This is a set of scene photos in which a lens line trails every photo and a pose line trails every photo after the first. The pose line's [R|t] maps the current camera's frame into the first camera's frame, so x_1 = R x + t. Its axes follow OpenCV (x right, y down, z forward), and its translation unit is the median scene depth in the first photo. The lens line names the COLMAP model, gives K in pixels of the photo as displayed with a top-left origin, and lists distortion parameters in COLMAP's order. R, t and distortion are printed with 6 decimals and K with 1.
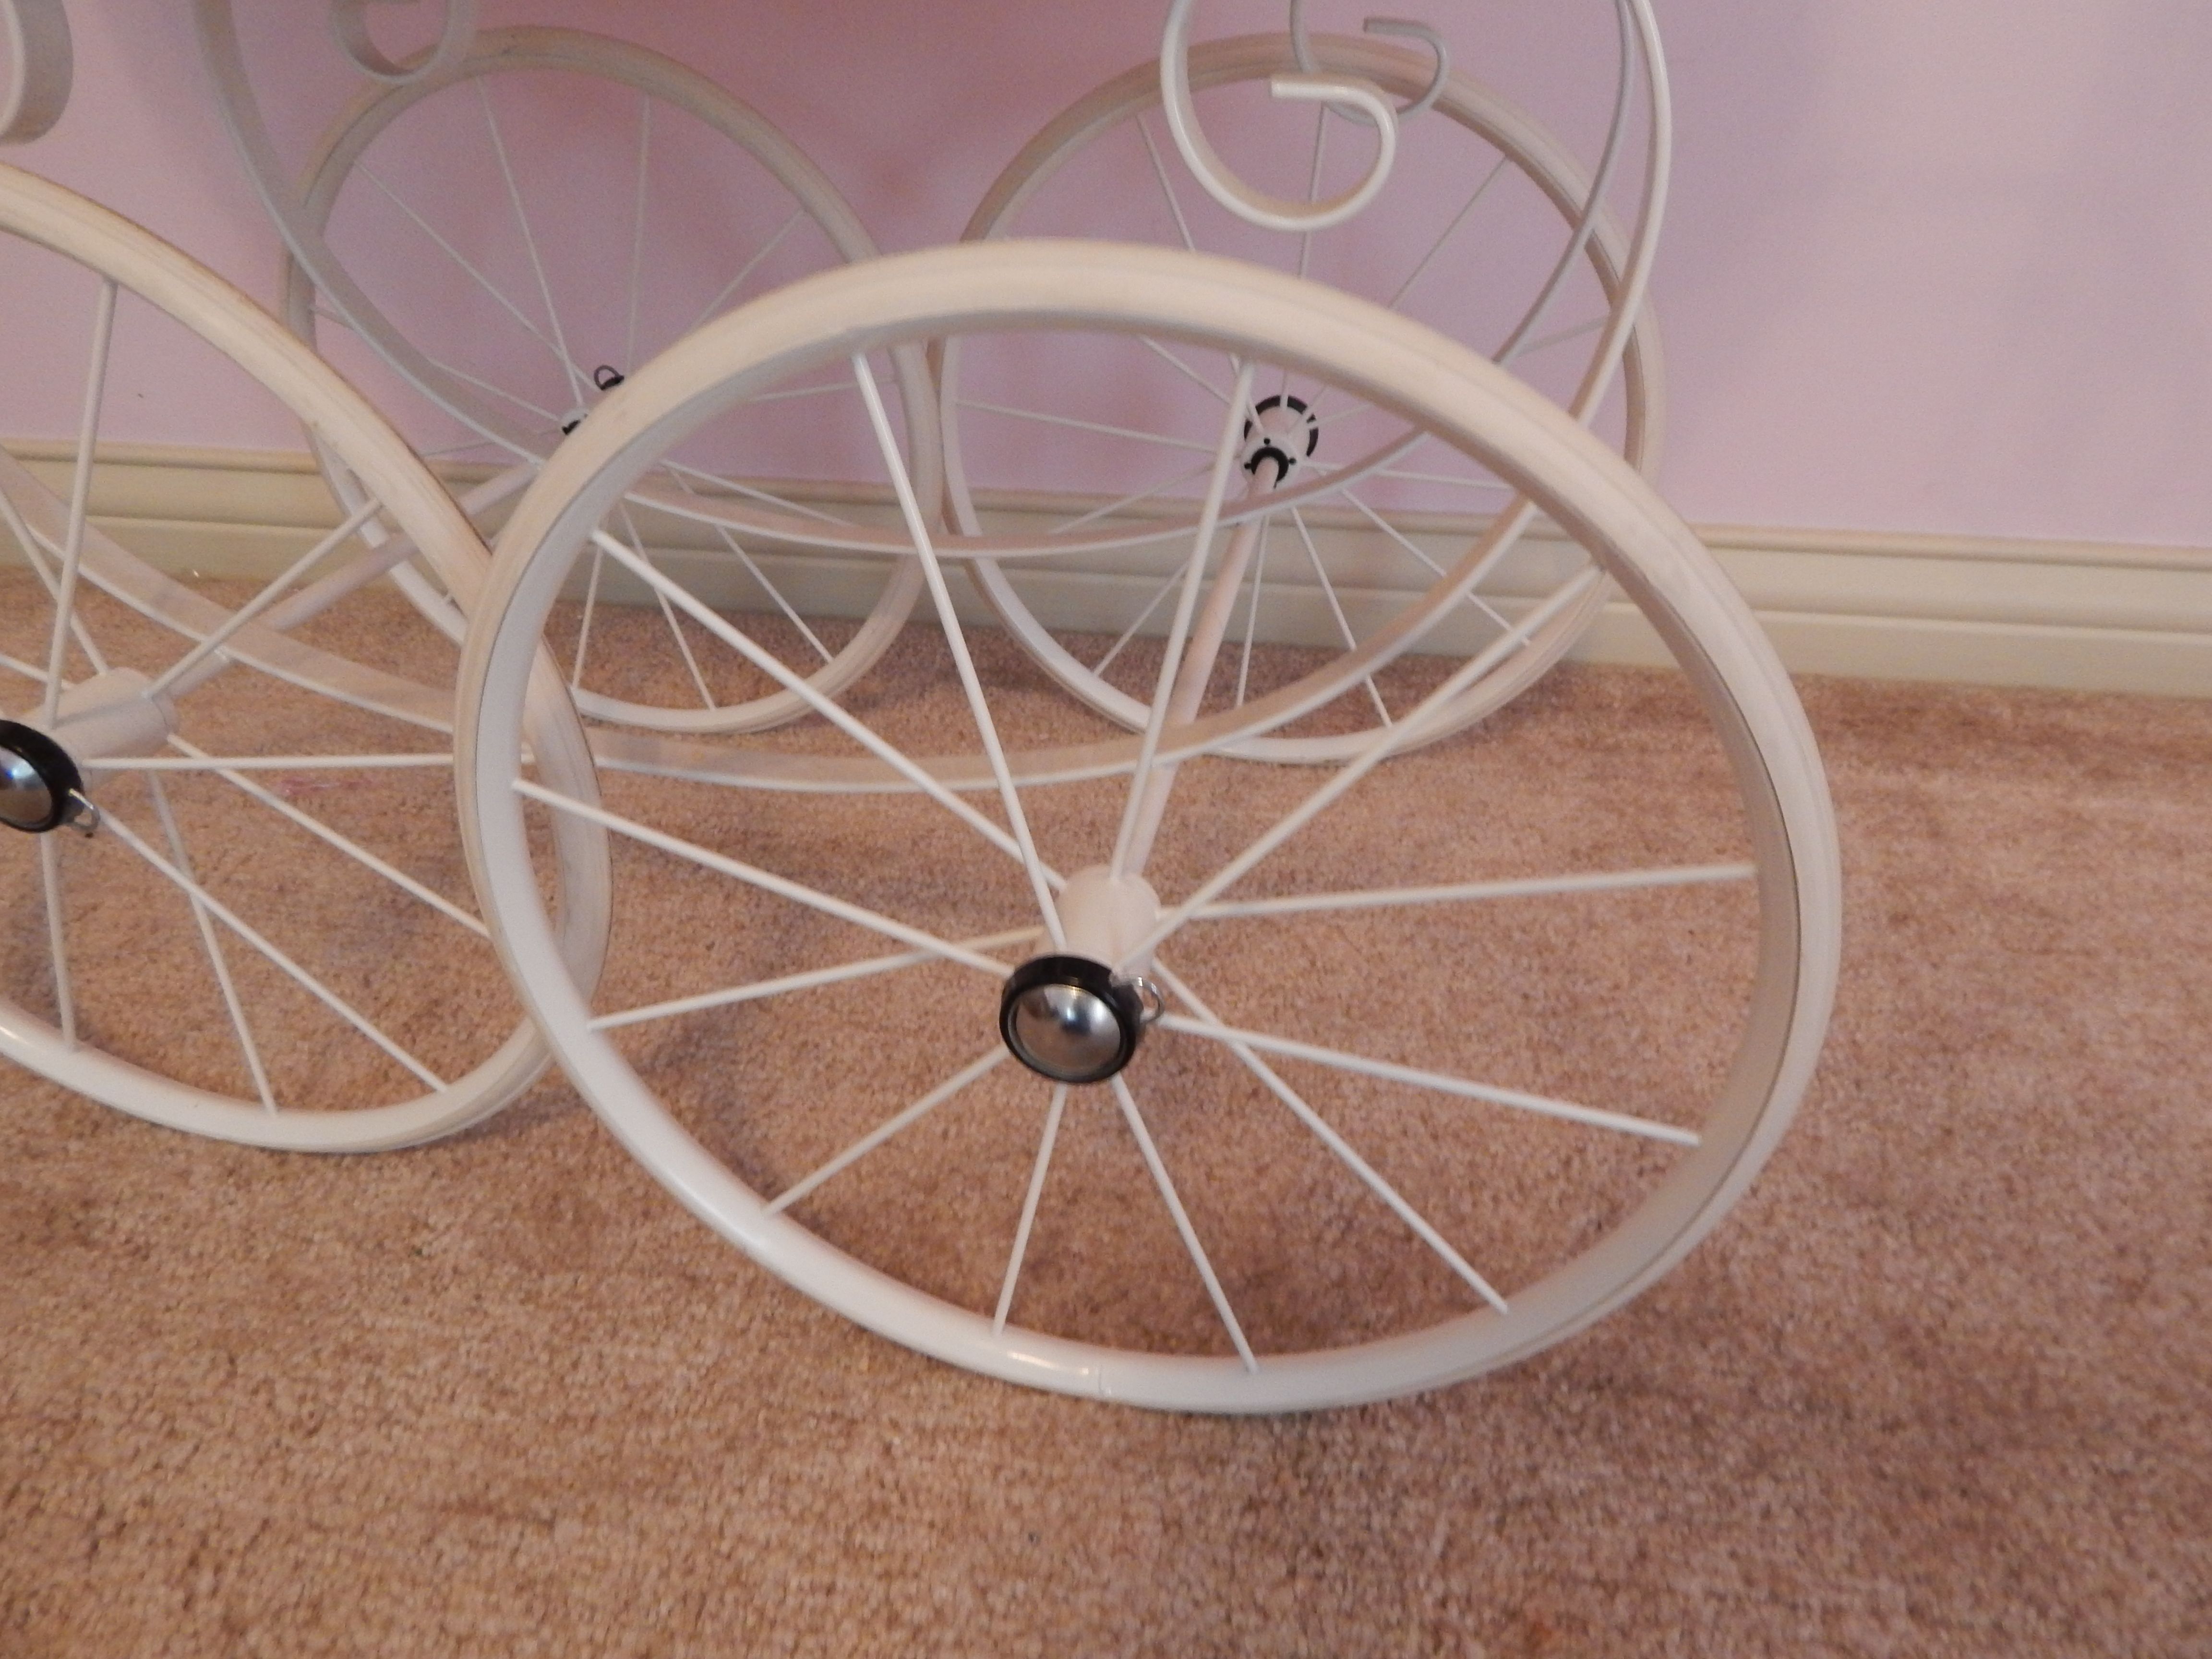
lens RADIAL K [[1467.4, 0, 1116.3], [0, 1467.4, 812.5], [0, 0, 1]] dist [0.018863, -0.012816]
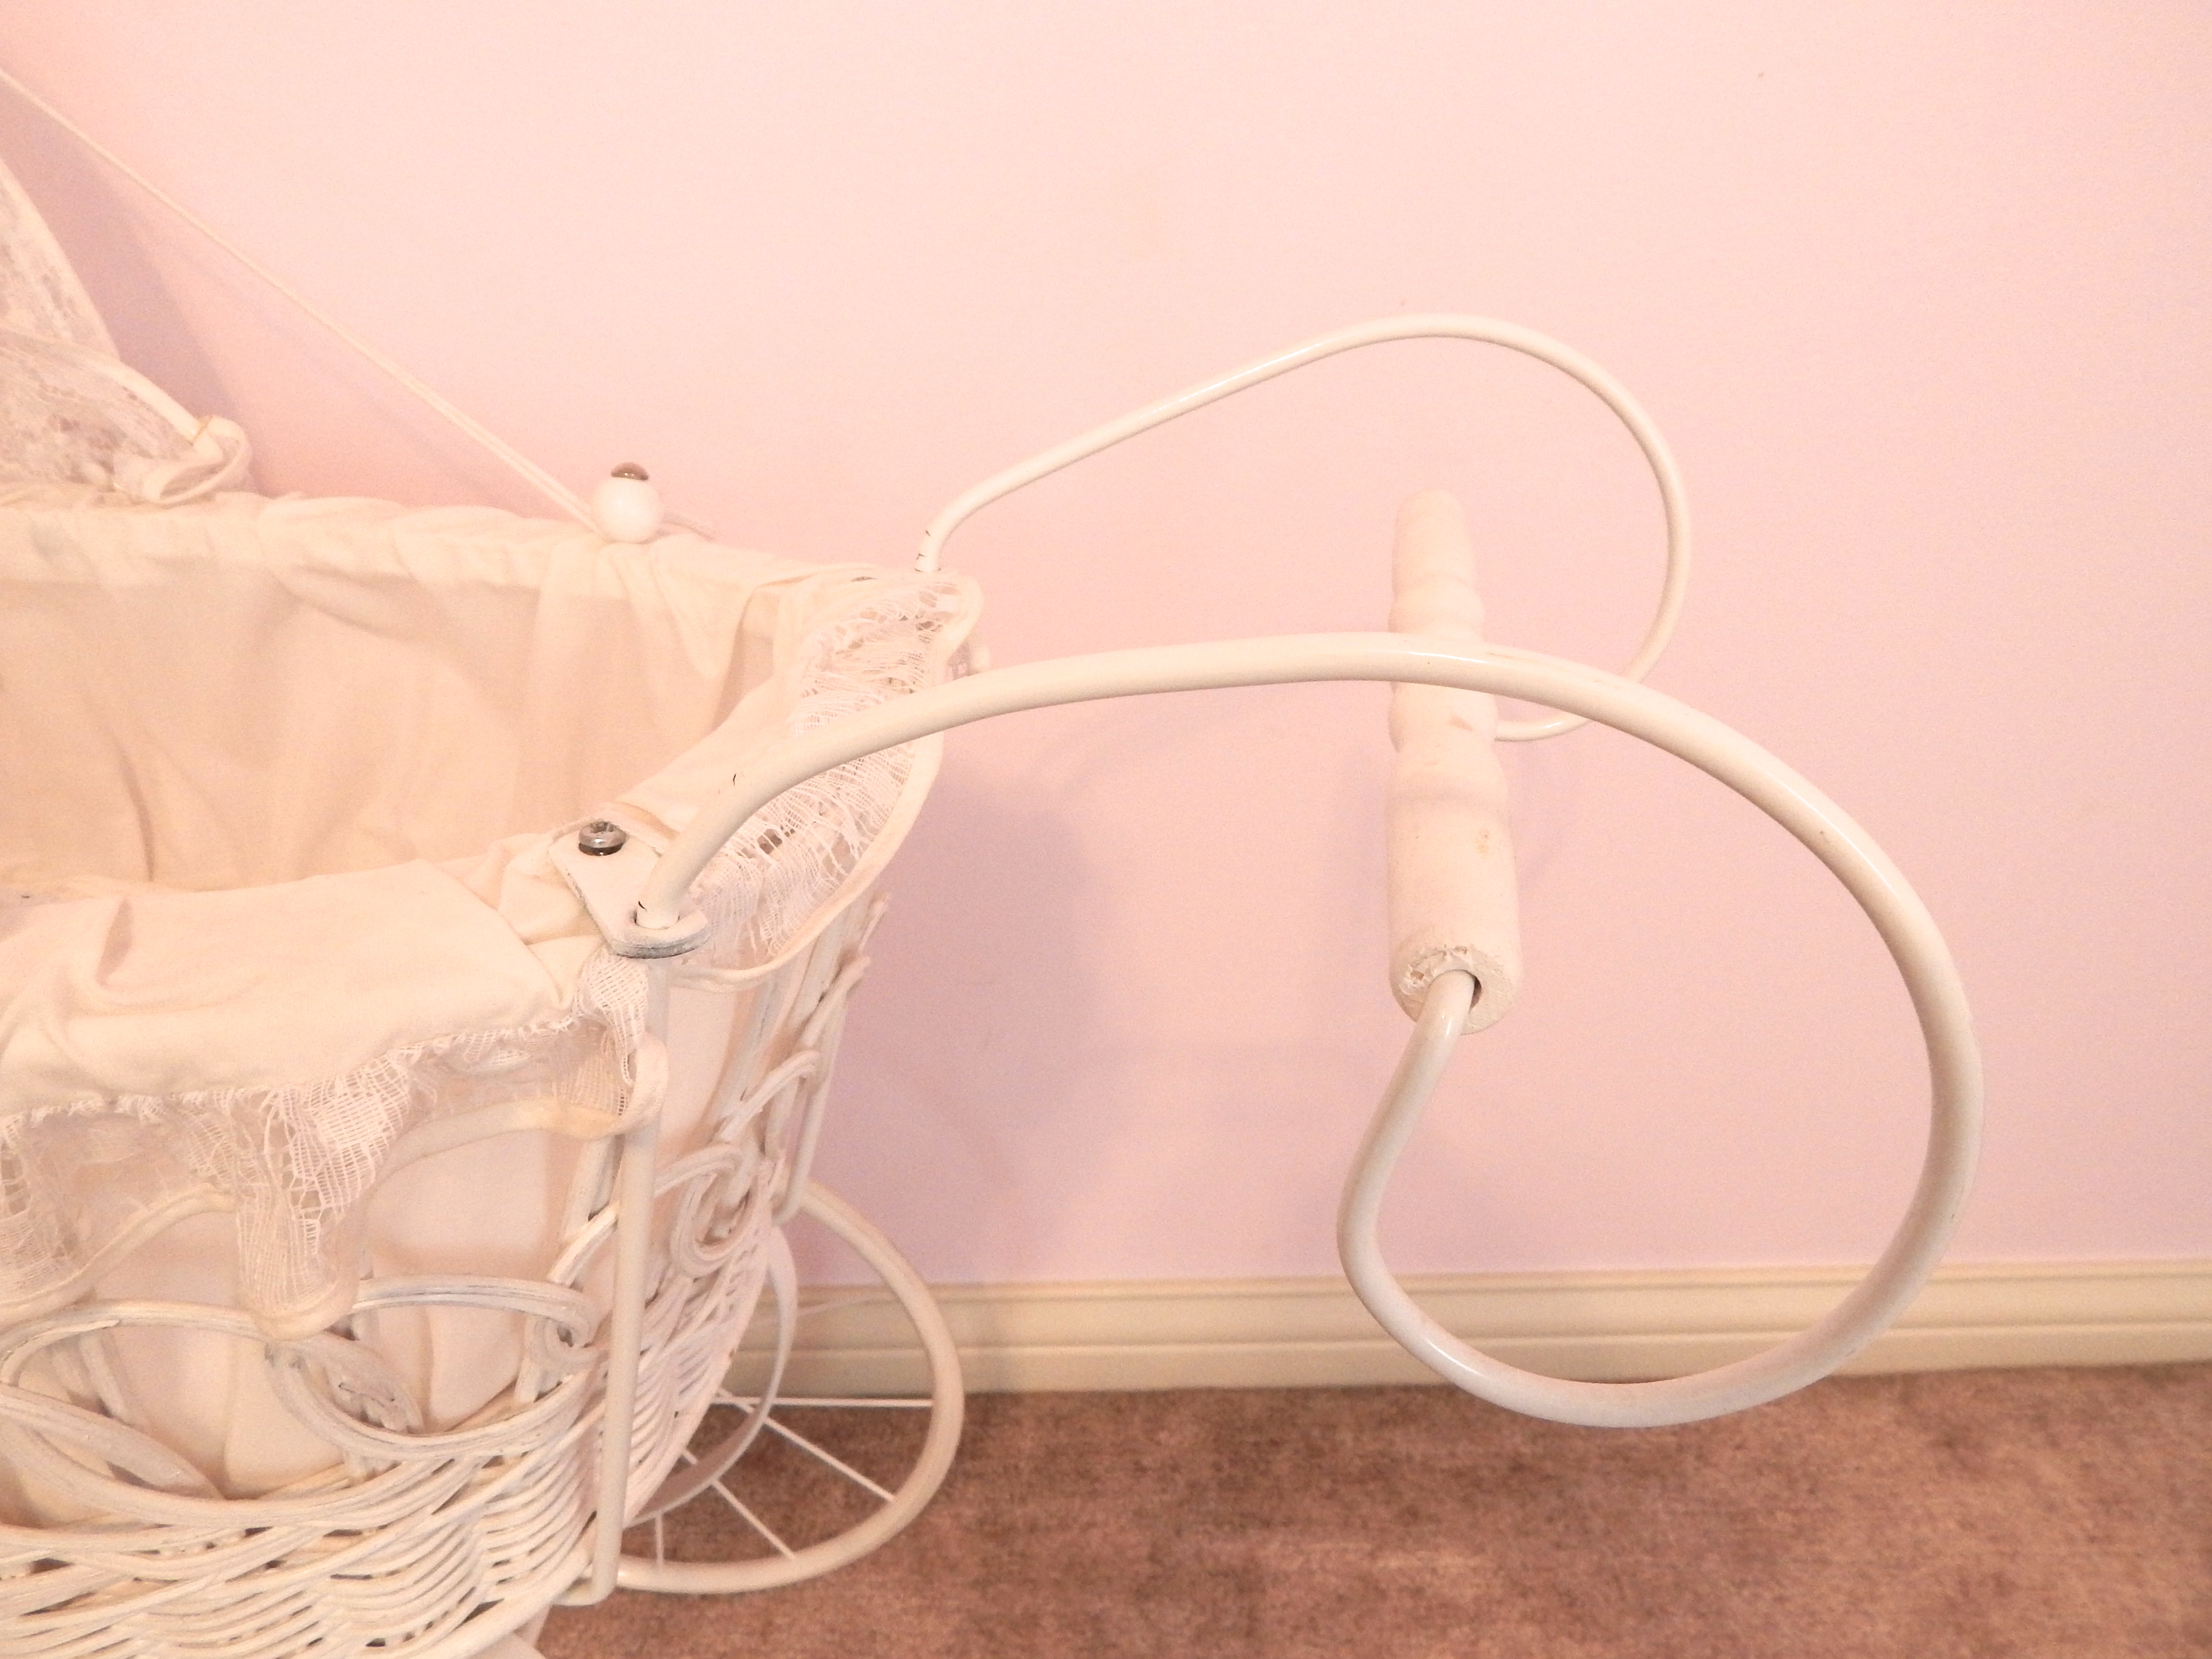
lens RADIAL K [[1467.4, 0, 1107.6], [0, 1467.4, 809.5], [0, 0, 1]] dist [0.018863, -0.012816]
pose [[0.988872, -0.069618, 0.131476, 0.401983], [0.083546, 0.991107, -0.103571, -0.621560], [-0.123096, 0.113402, 0.985894, -0.250895]]
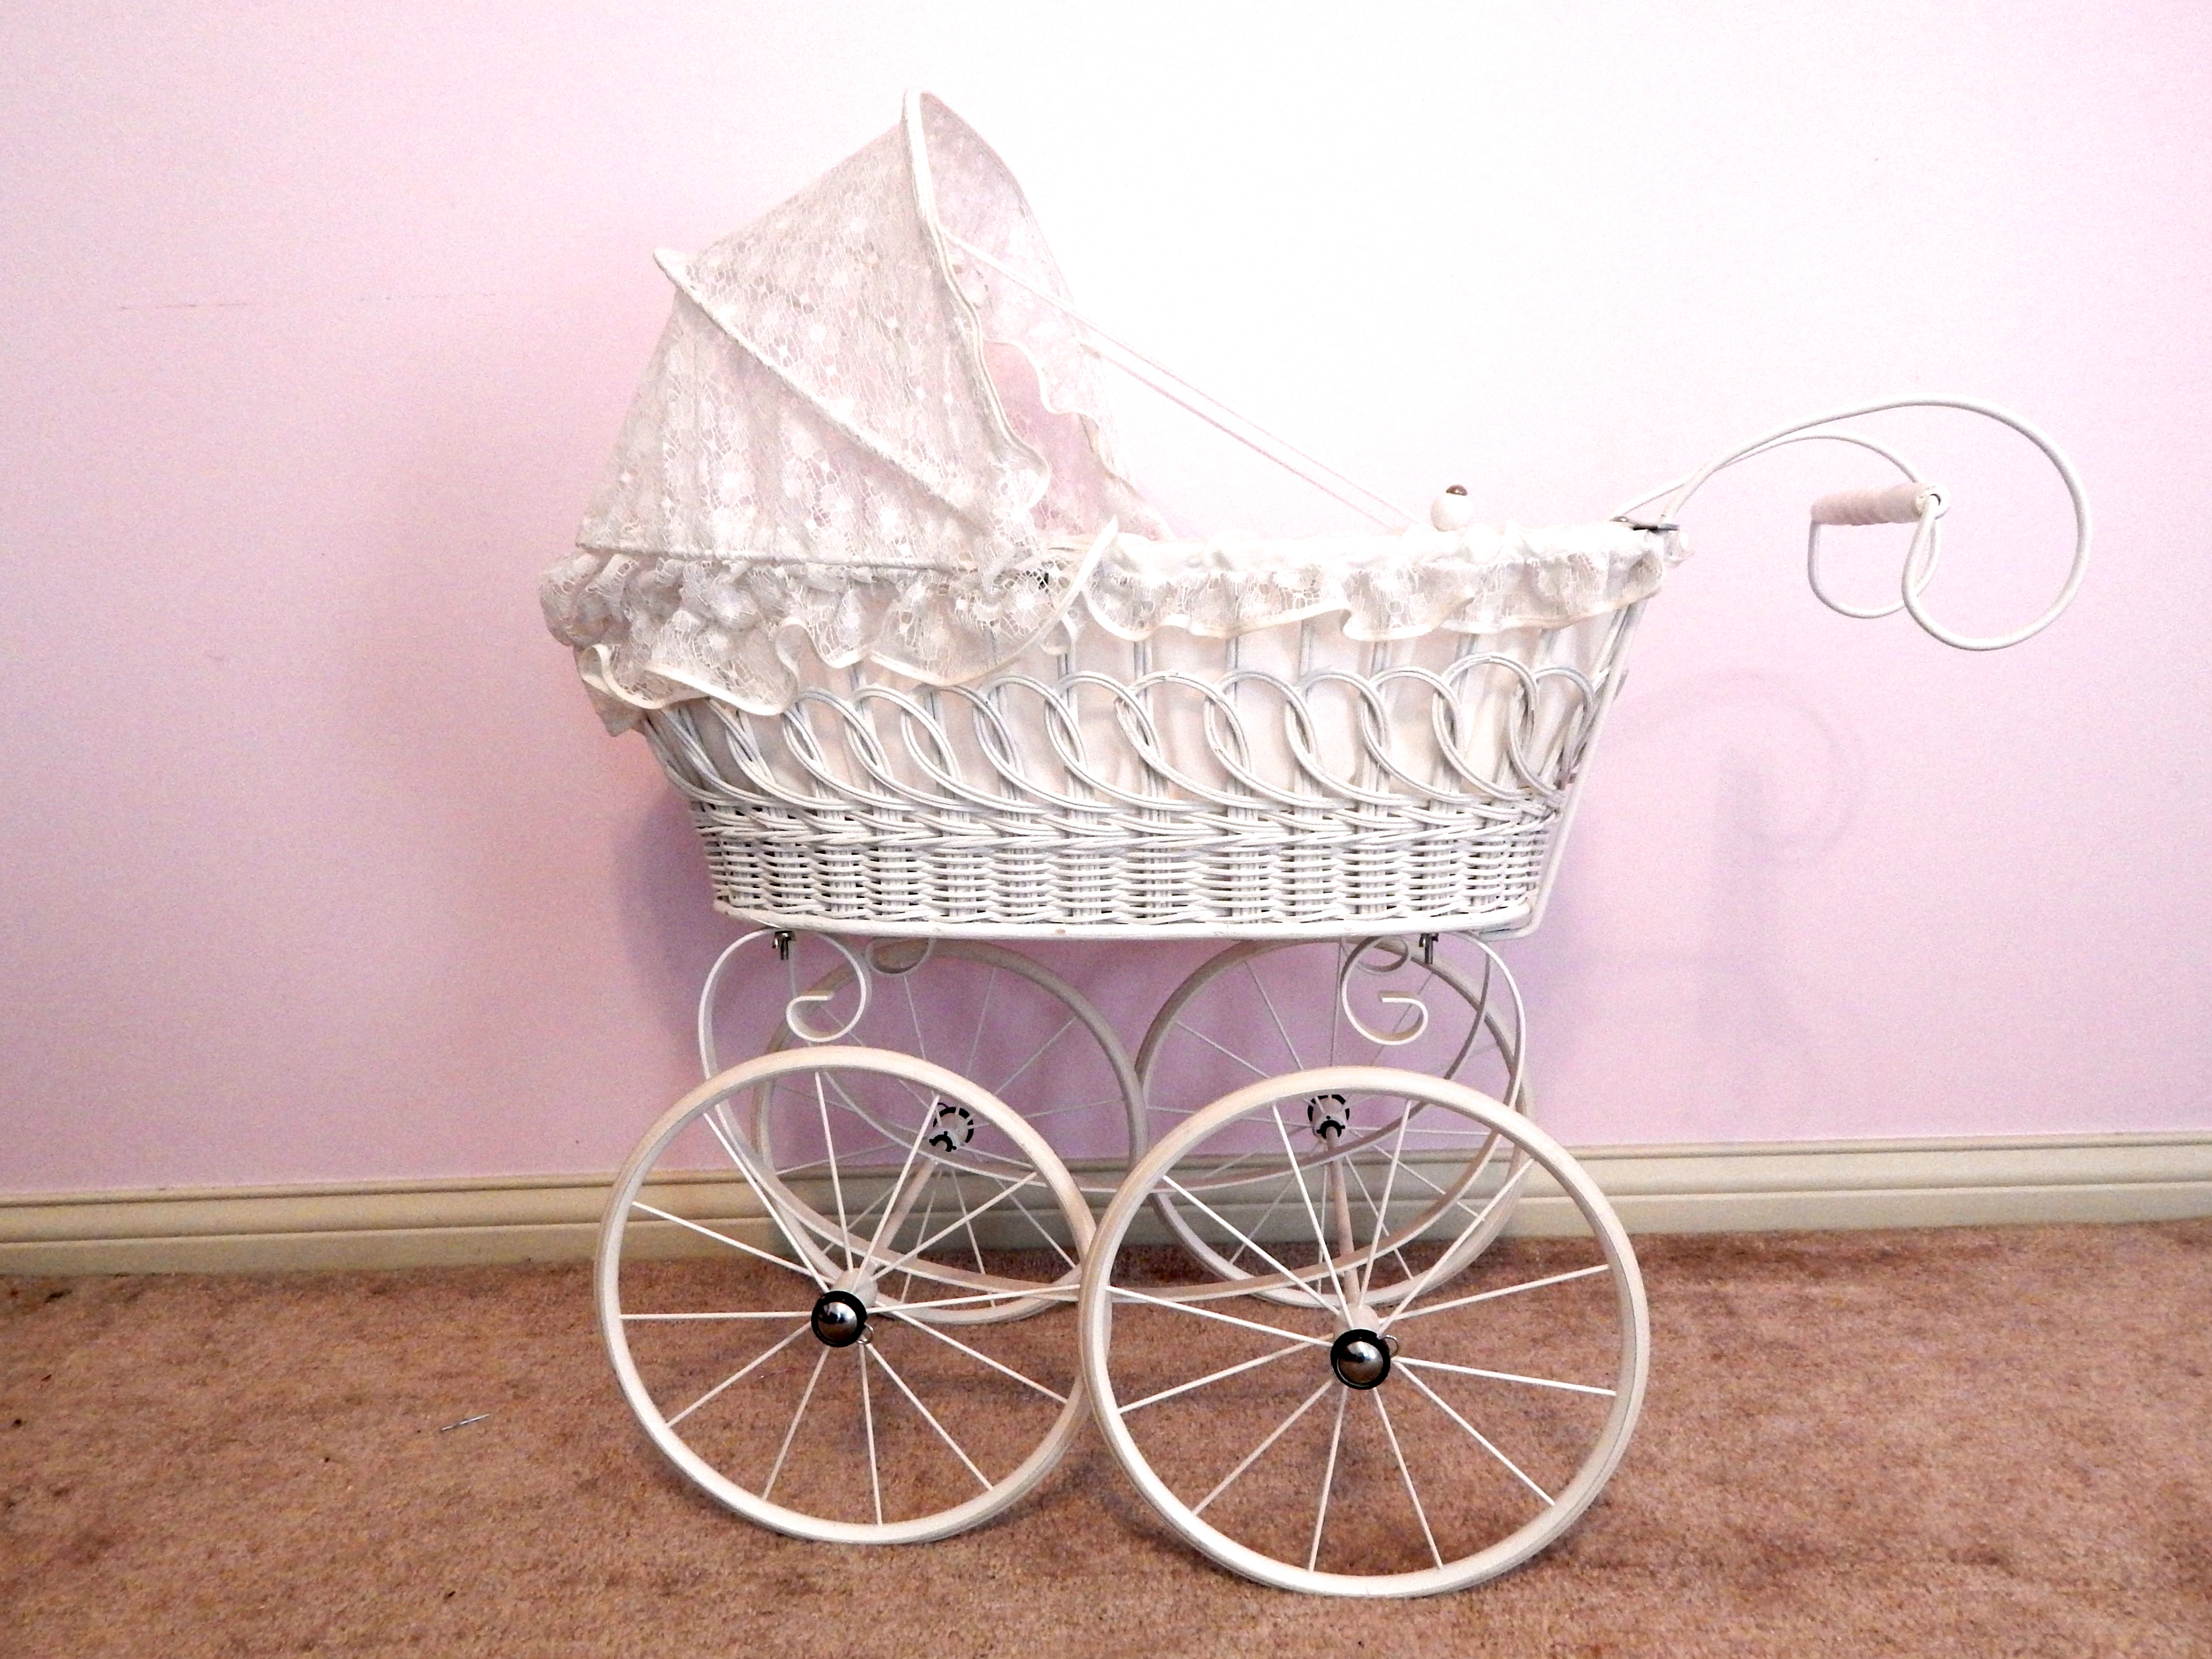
lens RADIAL K [[1562.9, 0, 1124.6], [0, 1562.9, 823.8], [0, 0, 1]] dist [0.018806, -0.012079]
pose [[0.991962, -0.049863, 0.116296, -0.410099], [0.093432, 0.908440, -0.407441, 0.213349], [-0.085332, 0.415032, 0.905796, -1.032270]]
